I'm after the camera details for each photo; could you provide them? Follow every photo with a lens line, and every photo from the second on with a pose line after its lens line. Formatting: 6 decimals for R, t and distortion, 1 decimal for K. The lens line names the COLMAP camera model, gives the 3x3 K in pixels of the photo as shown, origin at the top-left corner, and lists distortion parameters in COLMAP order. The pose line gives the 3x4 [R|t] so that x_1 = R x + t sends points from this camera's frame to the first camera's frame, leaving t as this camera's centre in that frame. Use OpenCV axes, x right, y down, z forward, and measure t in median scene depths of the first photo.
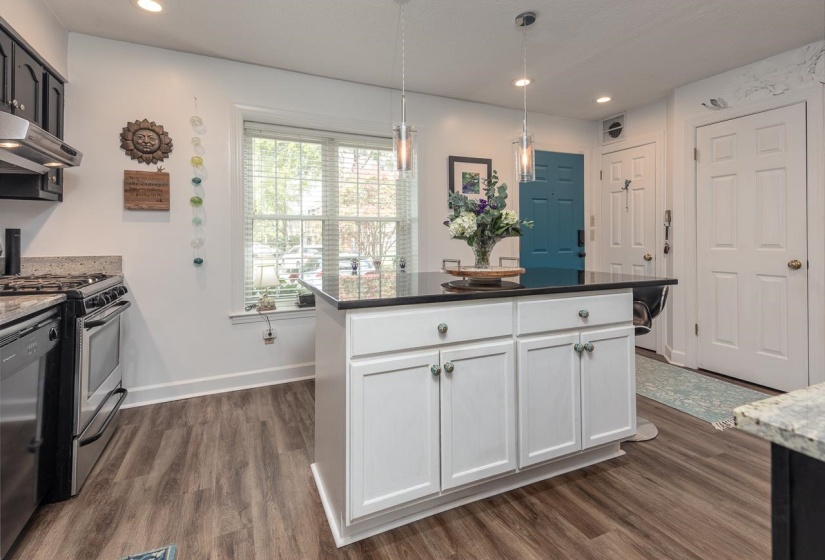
lens RADIAL K [[392.8, 0, 418.2], [0, 392.8, 248.1], [0, 0, 1]] dist [0.023204, -0.003839]
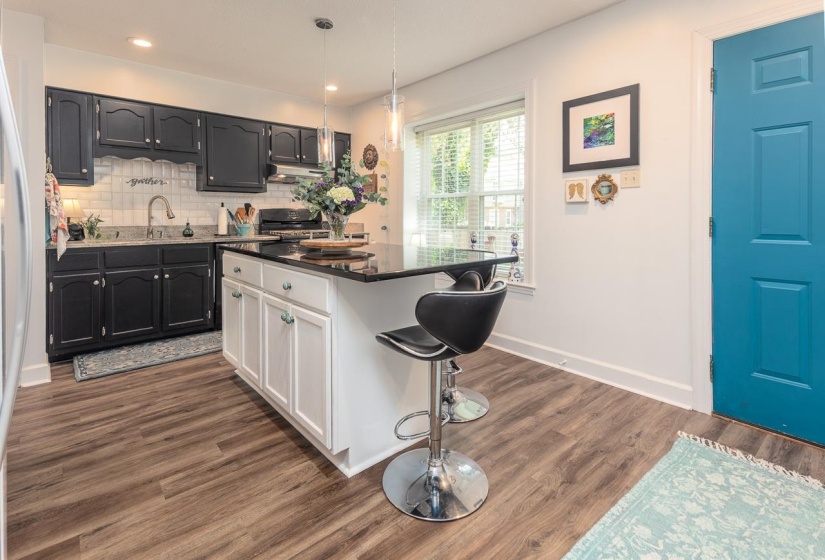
lens RADIAL K [[384.5, 0, 378.2], [0, 384.5, 225.8], [0, 0, 1]] dist [0.011950, 0.000274]
pose [[0.262910, 0.022755, -0.964552, 0.954045], [-0.028210, 0.999476, 0.015890, 0.000548], [0.964408, 0.023033, 0.263414, 0.632075]]
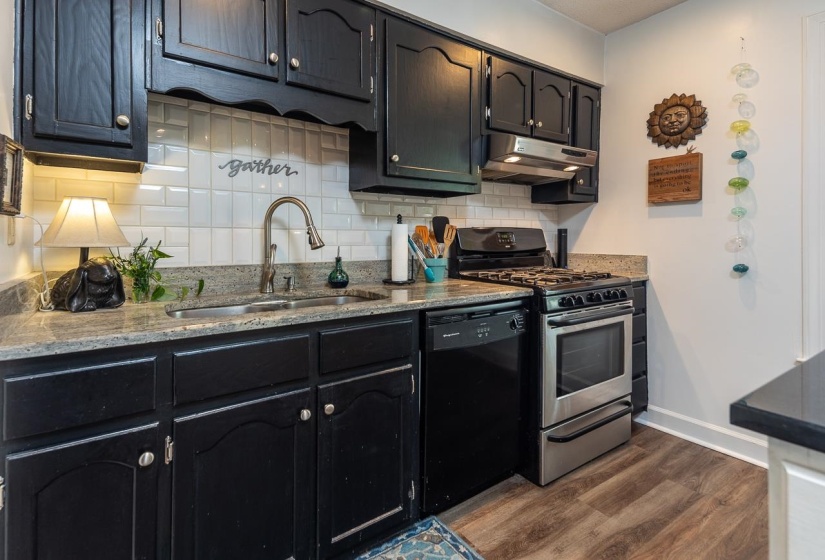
lens RADIAL K [[392.8, 0, 390.8], [0, 392.8, 243.3], [0, 0, 1]] dist [0.023204, -0.003839]
pose [[0.159724, 0.011366, -0.987096, 0.052042], [-0.029332, 0.999547, 0.006763, 0.001488], [0.986726, 0.027873, 0.159985, 0.299592]]
